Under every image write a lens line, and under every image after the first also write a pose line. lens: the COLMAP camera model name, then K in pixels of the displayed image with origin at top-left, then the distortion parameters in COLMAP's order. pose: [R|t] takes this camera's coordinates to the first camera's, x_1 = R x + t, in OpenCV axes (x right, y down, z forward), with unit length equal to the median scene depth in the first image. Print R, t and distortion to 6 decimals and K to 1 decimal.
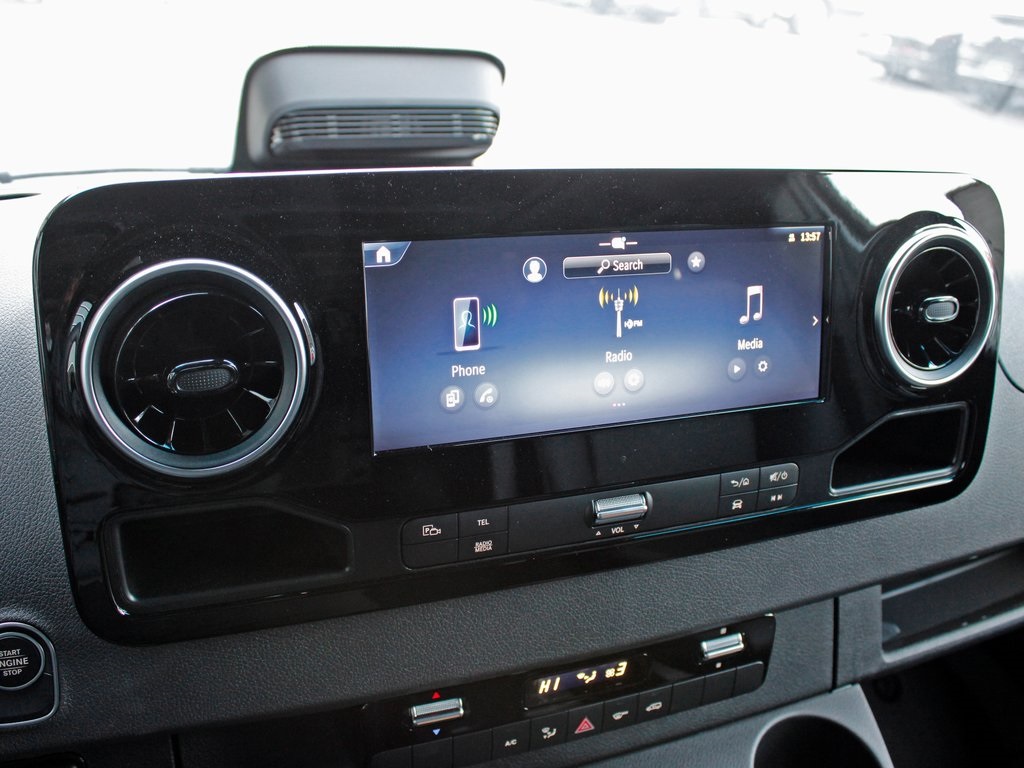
lens RADIAL K [[951.5, 0, 512.0], [0, 951.5, 384.0], [0, 0, 1]] dist [-0.152410, 0.110638]
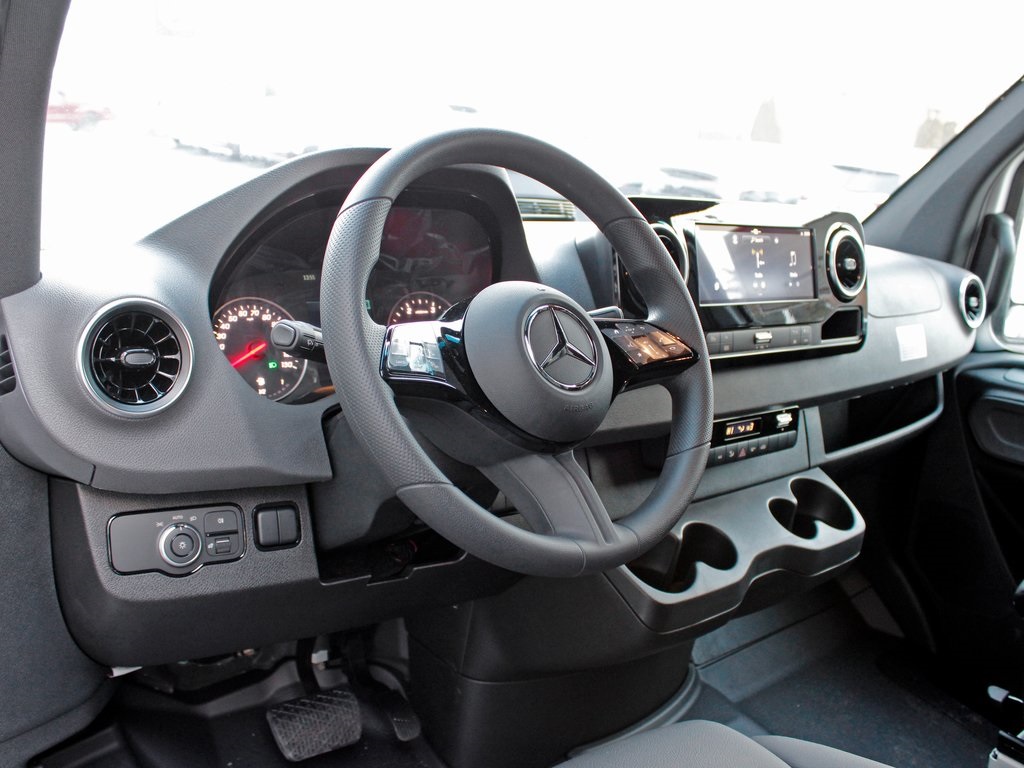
lens RADIAL K [[951.5, 0, 512.0], [0, 951.5, 384.0], [0, 0, 1]] dist [-0.152410, 0.110638]
pose [[0.951317, -0.062214, 0.301870, -1.116715], [0.109563, 0.983706, -0.142542, 0.468731], [-0.288083, 0.168677, 0.942633, -0.988341]]
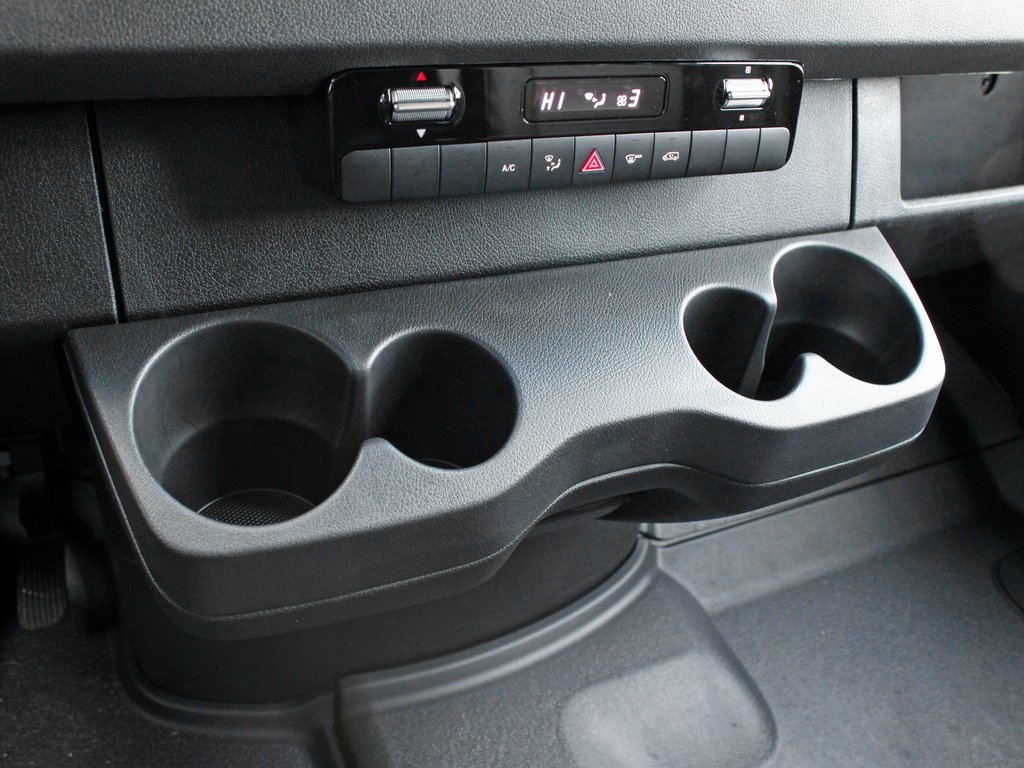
lens RADIAL K [[951.5, 0, 512.0], [0, 951.5, 384.0], [0, 0, 1]] dist [-0.152410, 0.110638]
pose [[0.997405, -0.021260, 0.068782, -0.058849], [0.011959, 0.991056, 0.132911, 0.452844], [-0.070992, -0.131744, 0.988738, 0.135856]]
